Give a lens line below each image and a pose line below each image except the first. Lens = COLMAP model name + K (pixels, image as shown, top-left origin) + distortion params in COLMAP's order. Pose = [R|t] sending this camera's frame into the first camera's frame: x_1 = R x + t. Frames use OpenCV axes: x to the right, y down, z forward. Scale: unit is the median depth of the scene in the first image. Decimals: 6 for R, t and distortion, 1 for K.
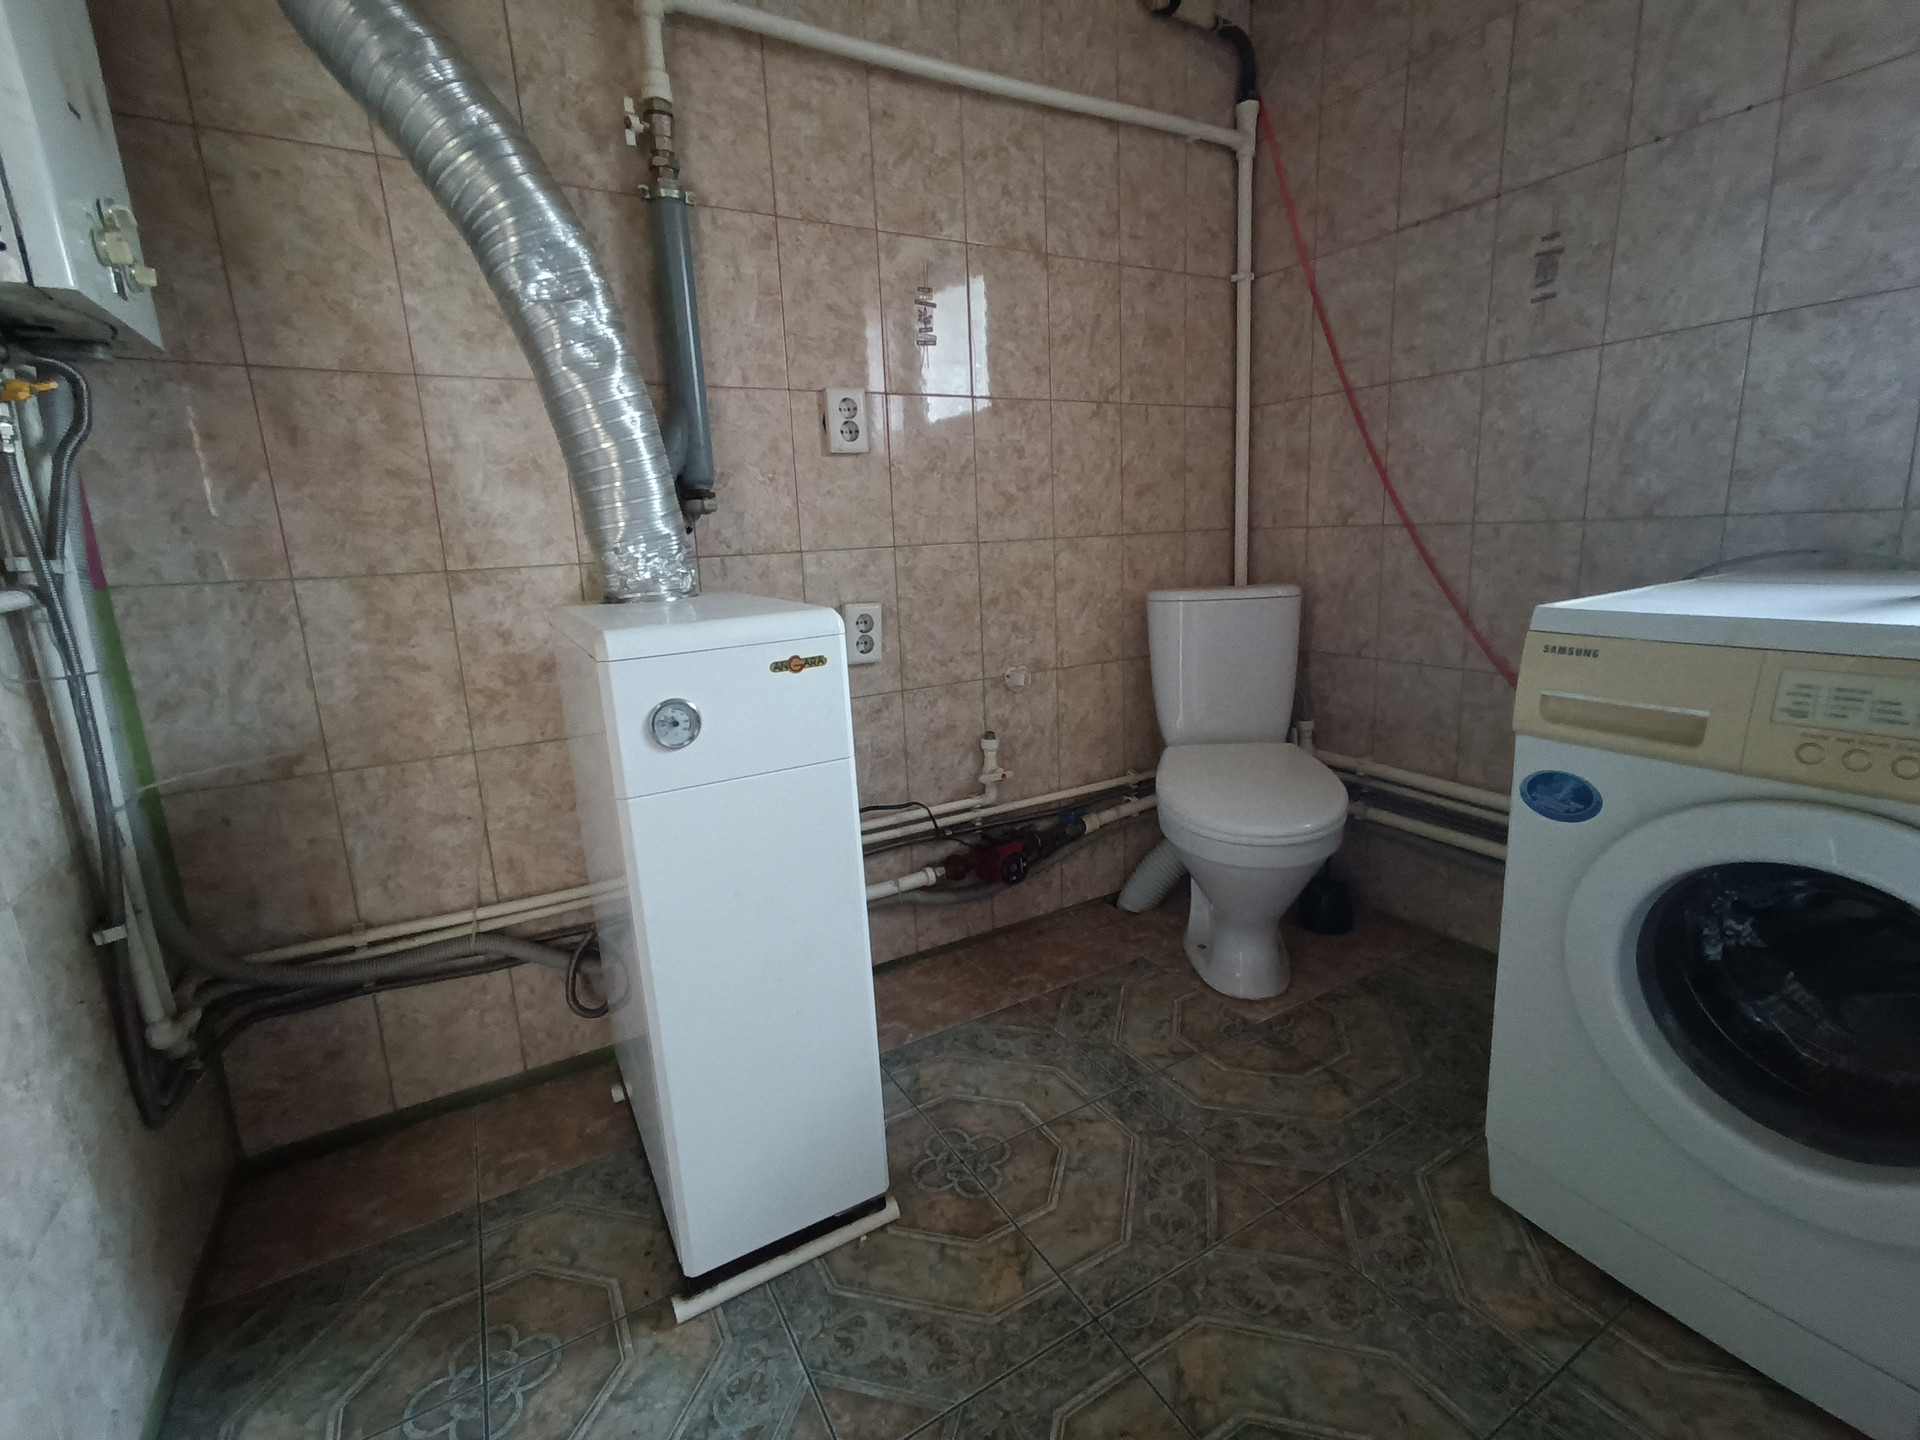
lens RADIAL K [[872.5, 0, 953.0], [0, 872.5, 724.9], [0, 0, 1]] dist [-0.015187, 0.016537]
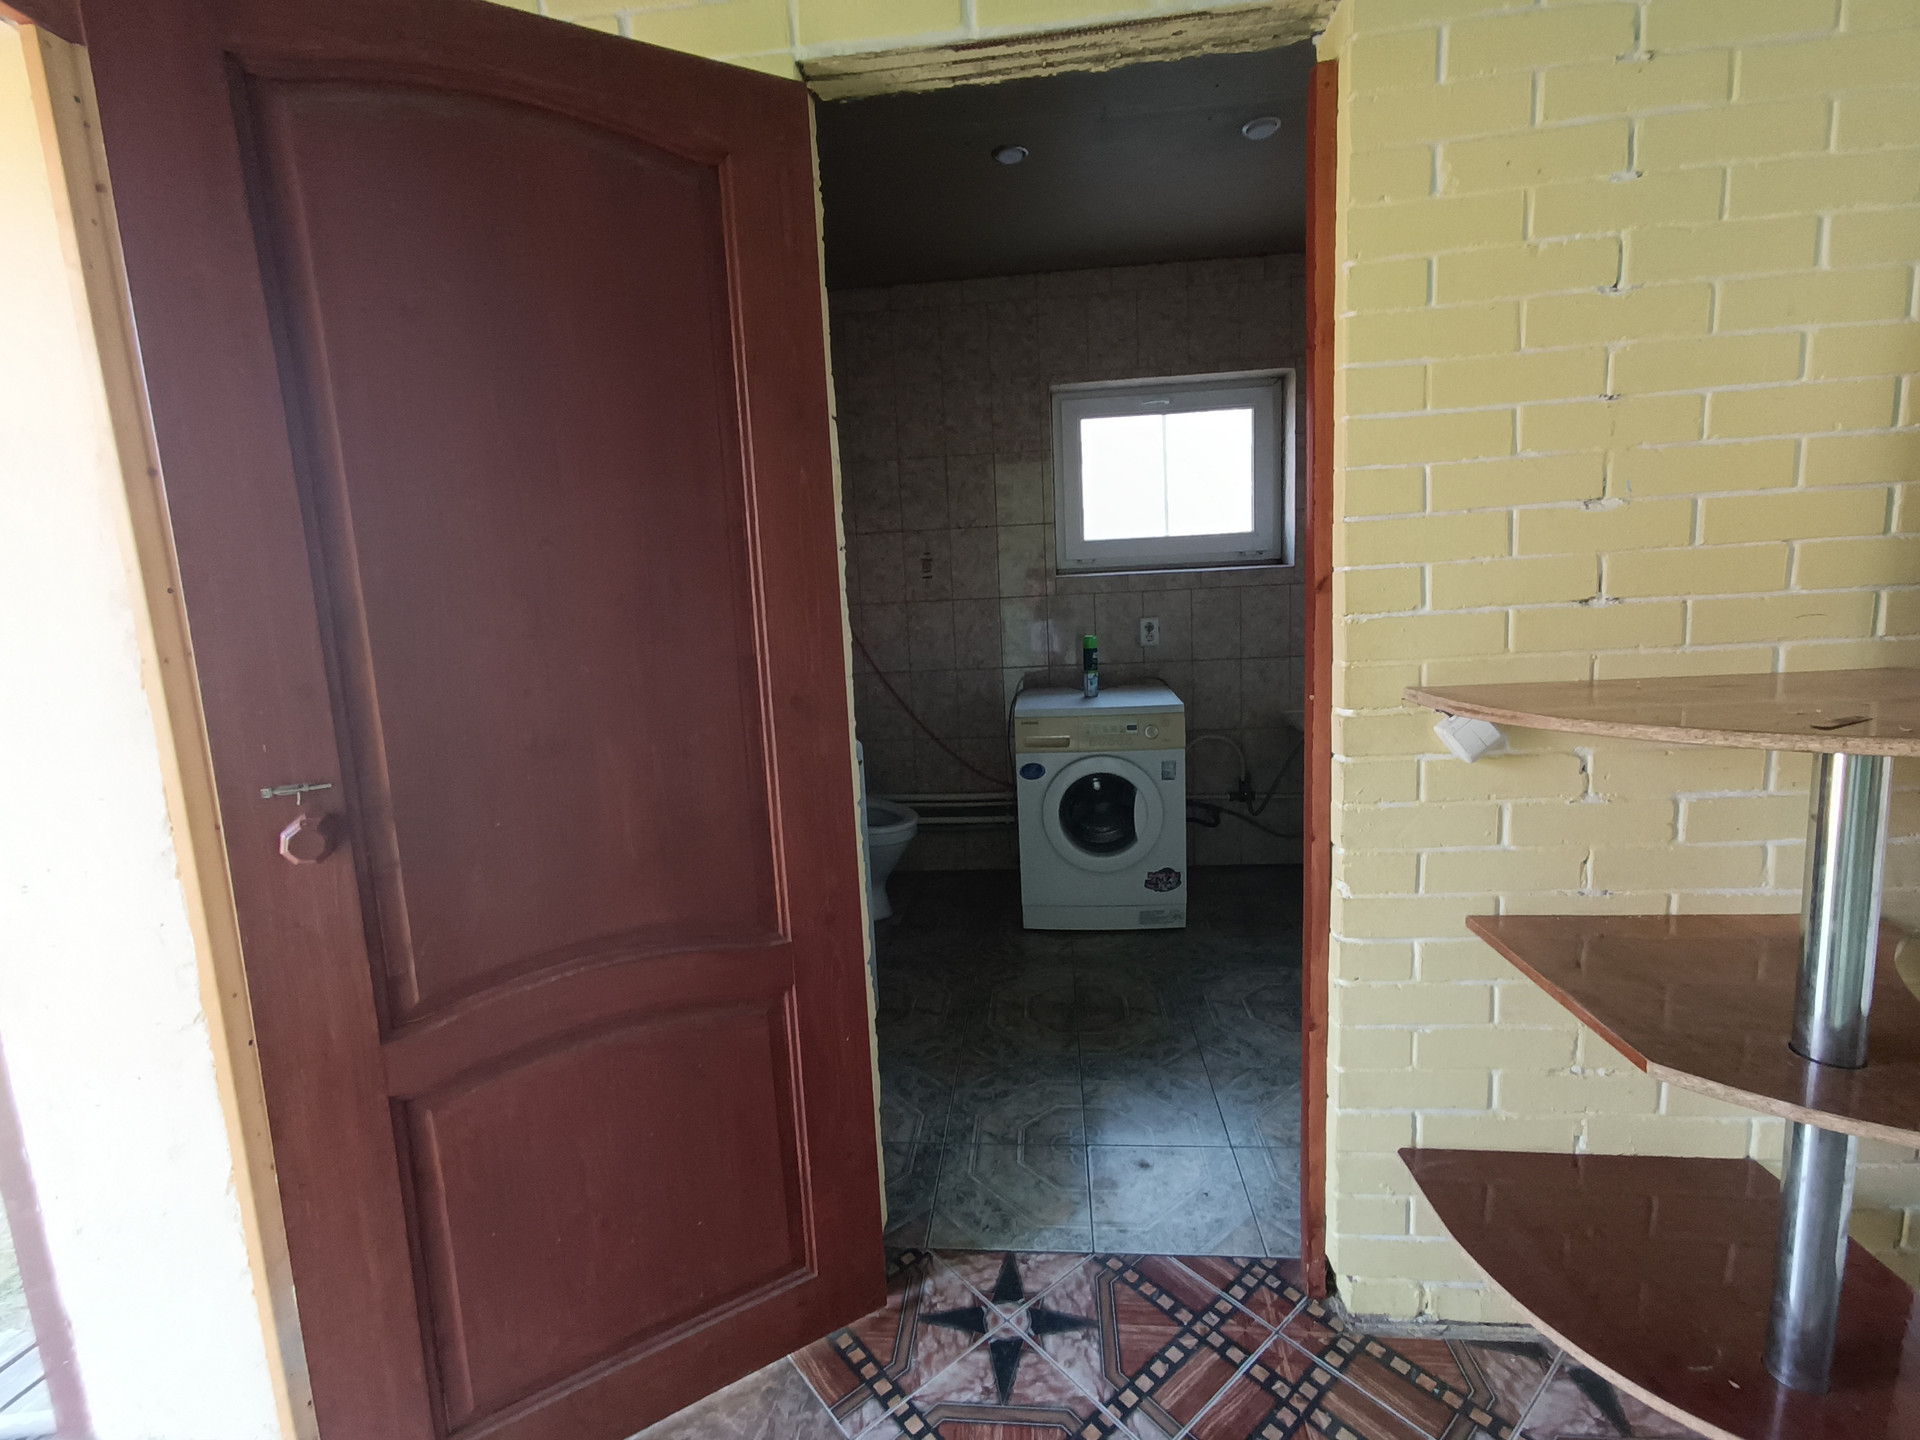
lens RADIAL K [[958.9, 0, 966.7], [0, 958.9, 725.7], [0, 0, 1]] dist [0.026841, 0.001179]
pose [[0.581053, -0.108660, 0.806580, -1.367323], [0.199247, 0.979882, -0.011529, -0.051396], [-0.789100, 0.167407, 0.591013, -0.531578]]
